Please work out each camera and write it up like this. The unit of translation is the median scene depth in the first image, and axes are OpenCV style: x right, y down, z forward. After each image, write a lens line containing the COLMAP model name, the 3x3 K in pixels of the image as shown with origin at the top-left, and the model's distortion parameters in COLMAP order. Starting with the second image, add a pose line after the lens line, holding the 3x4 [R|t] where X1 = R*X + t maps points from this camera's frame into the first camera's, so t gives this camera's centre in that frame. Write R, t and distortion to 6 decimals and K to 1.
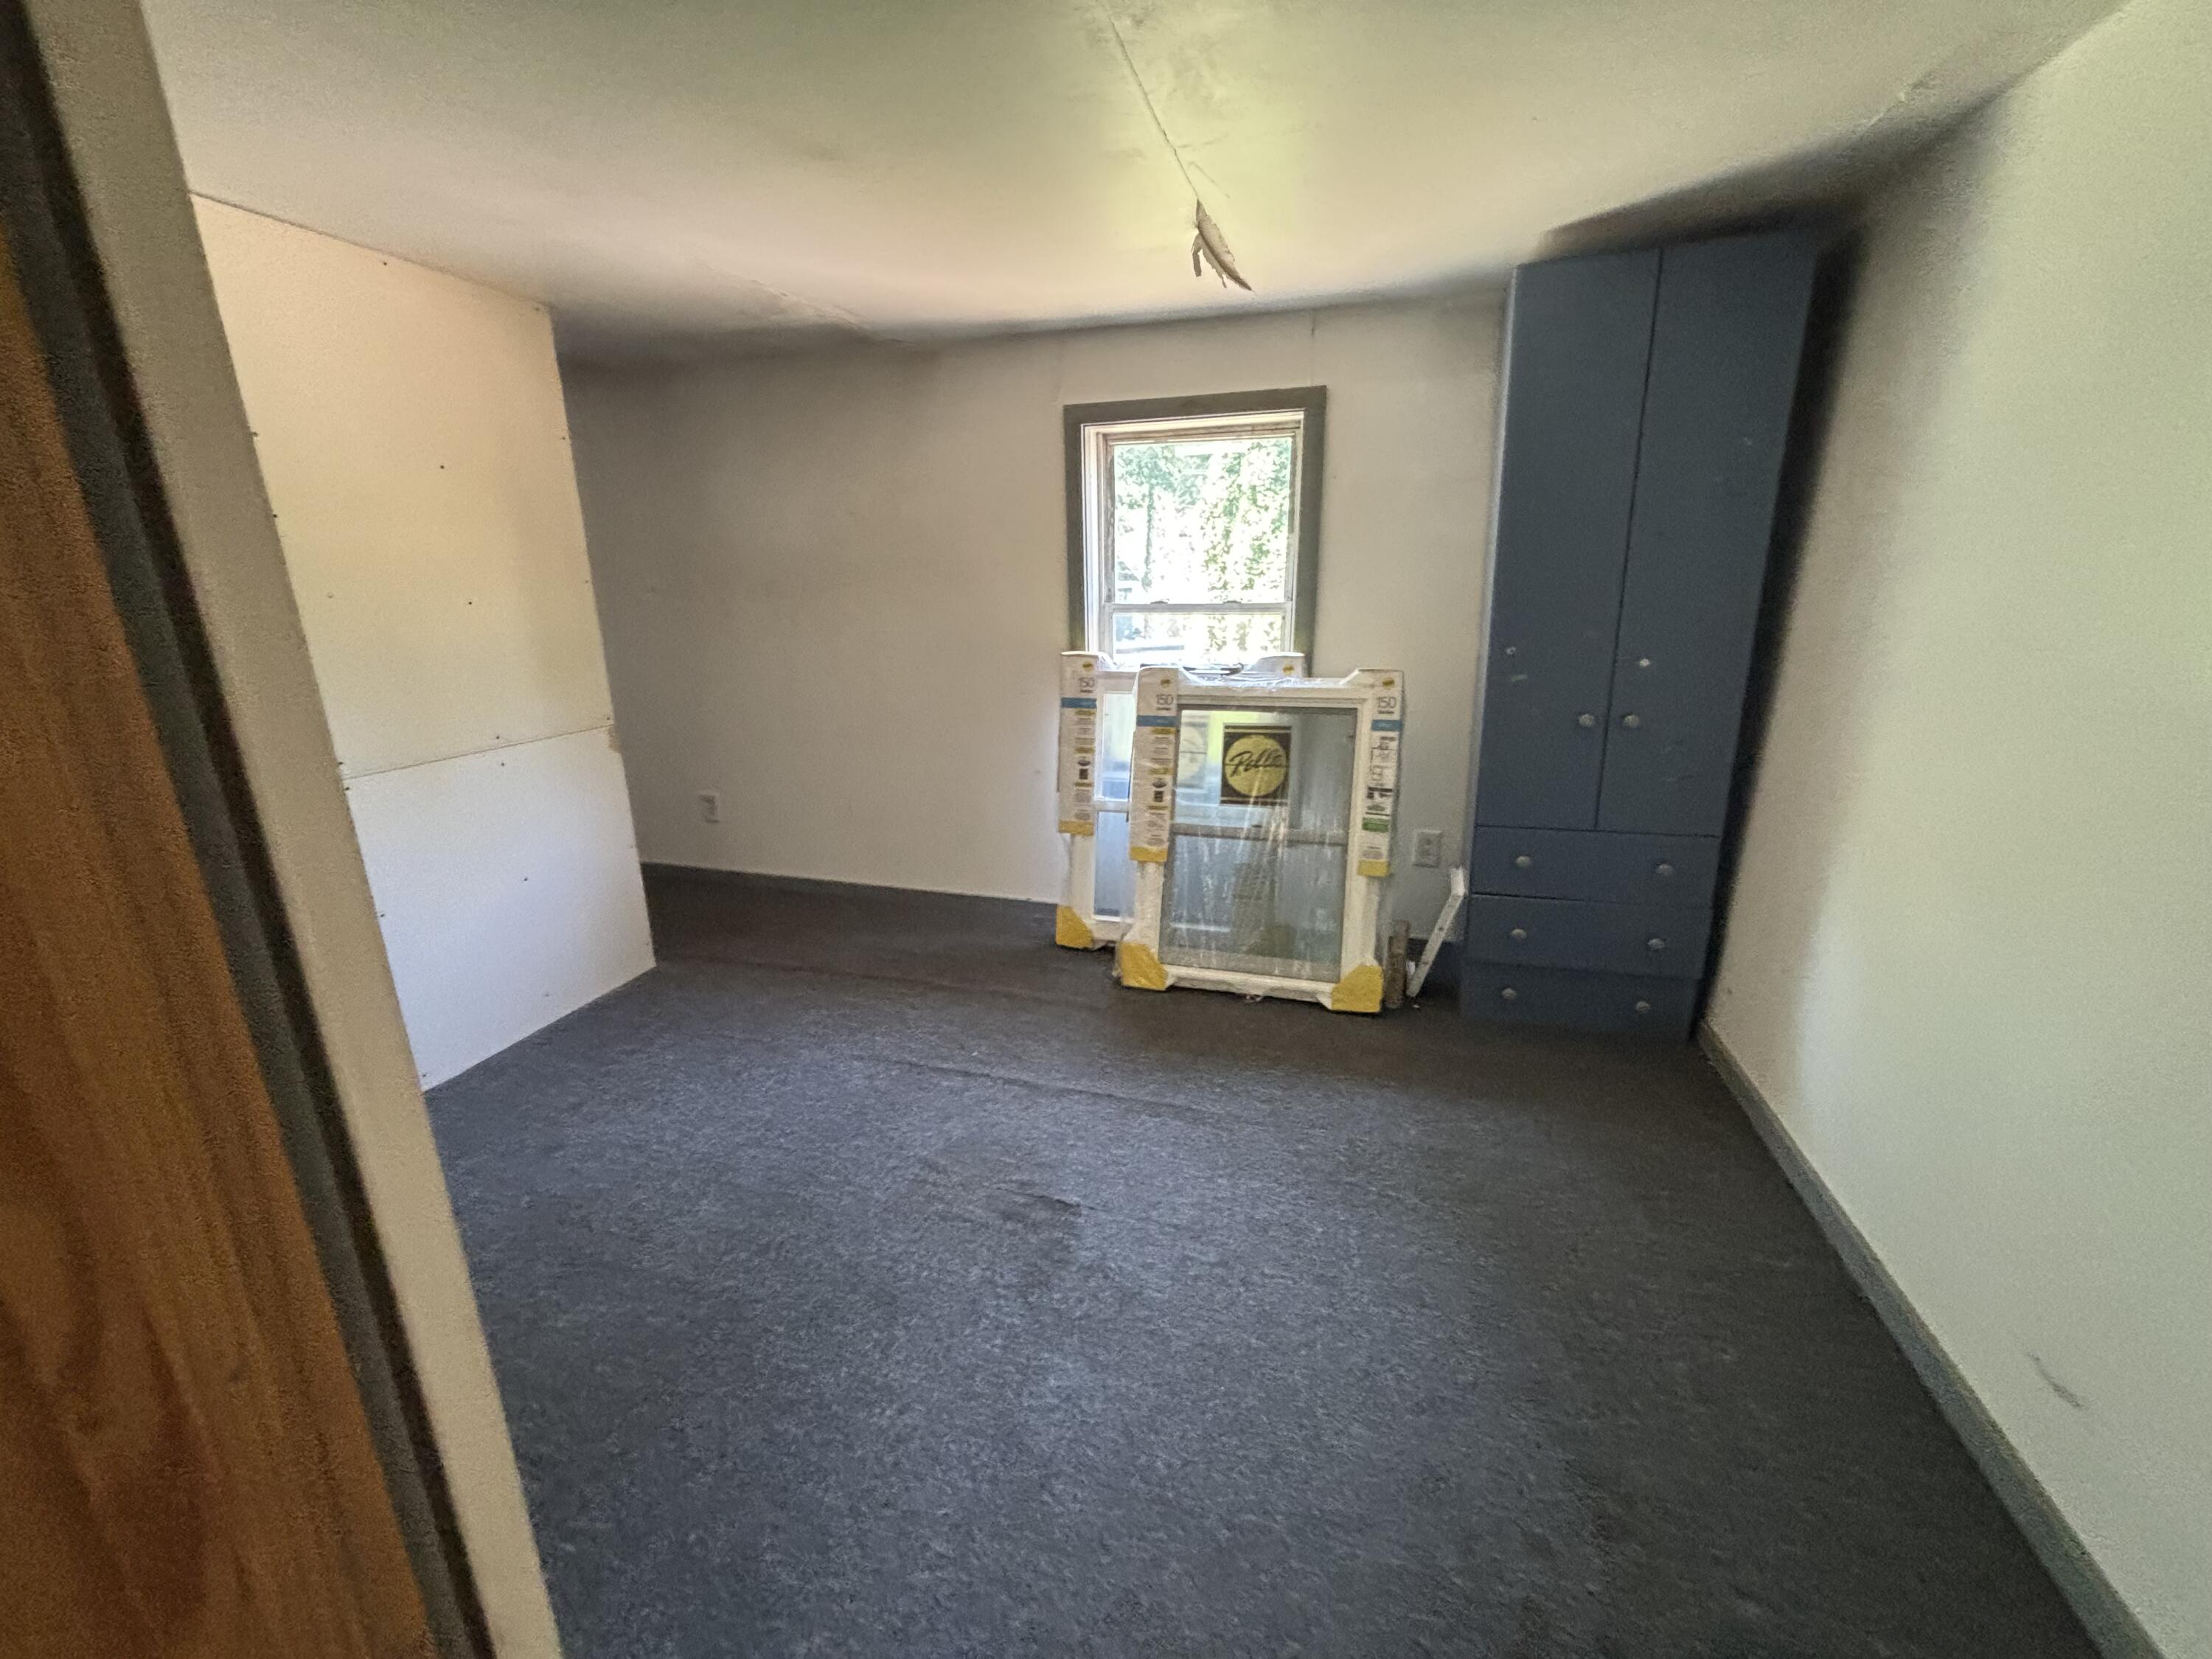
lens RADIAL K [[900.5, 0, 1109.1], [0, 900.5, 828.9], [0, 0, 1]] dist [0.000518, 0.000665]
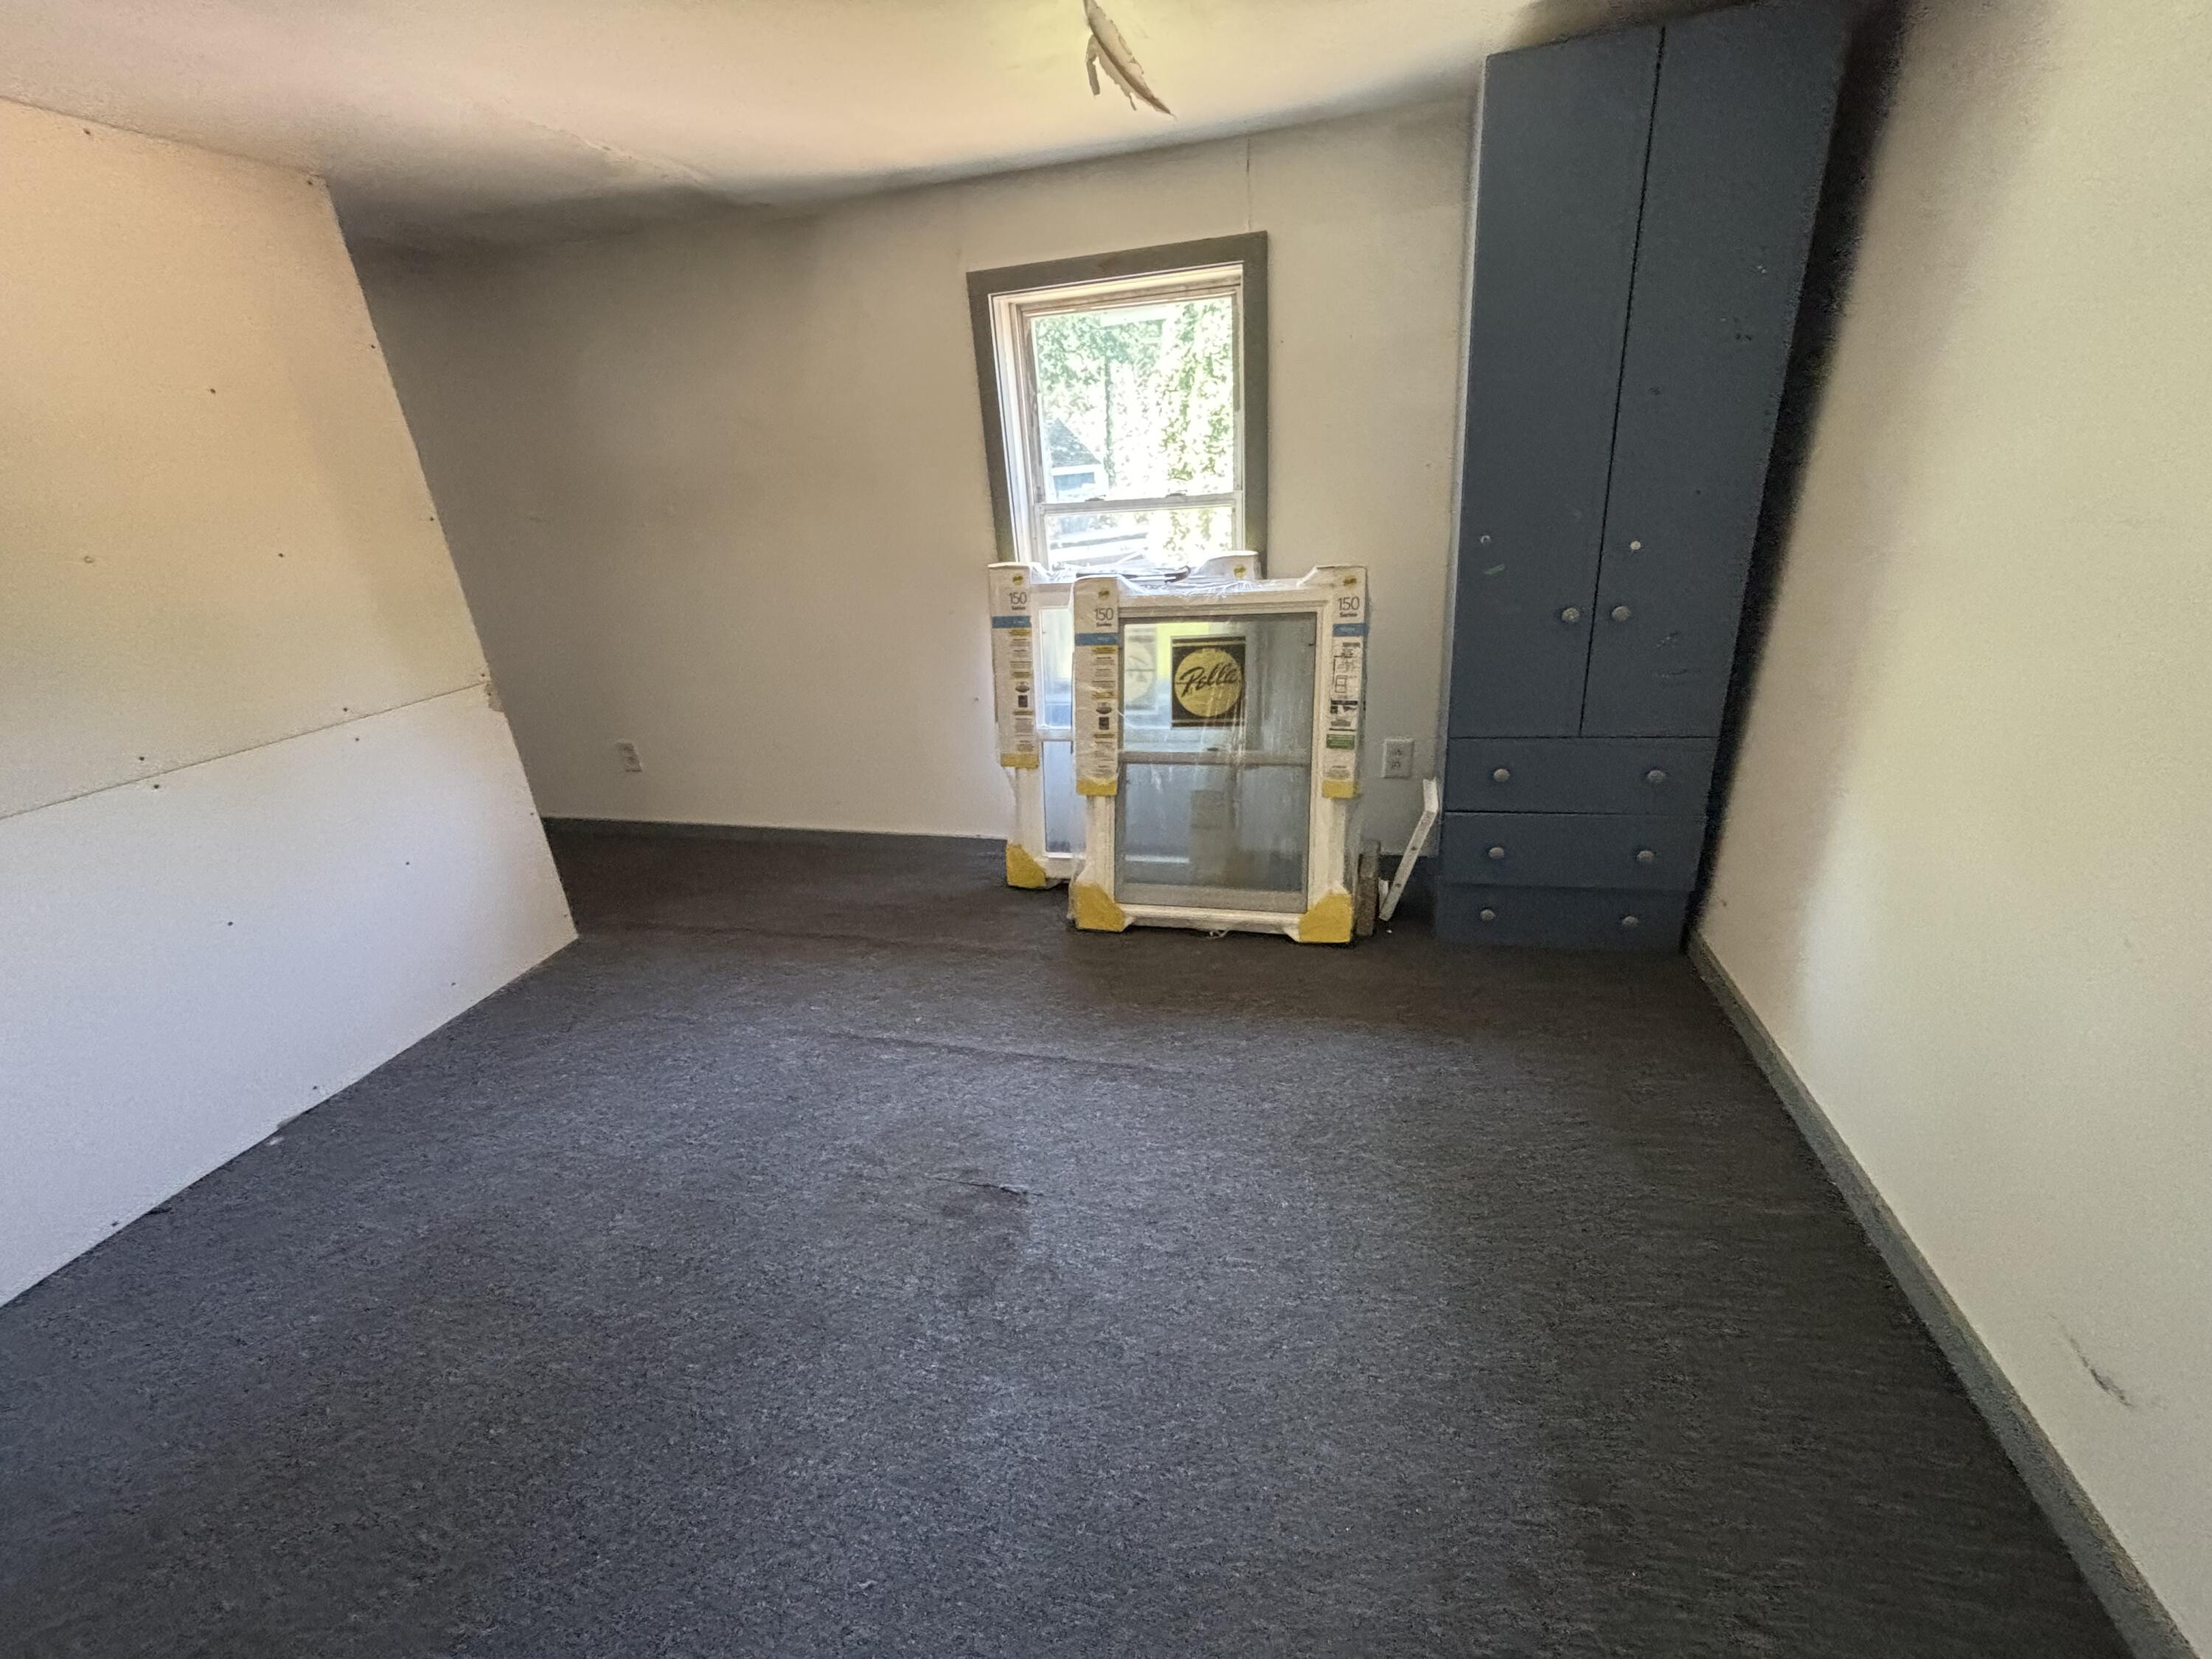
lens RADIAL K [[900.5, 0, 1102.6], [0, 900.5, 830.2], [0, 0, 1]] dist [0.000518, 0.000665]
pose [[0.997960, -0.063251, 0.008695, 0.044805], [0.061801, 0.991191, 0.117137, -0.040485], [-0.016027, -0.116361, 0.993078, 0.093445]]
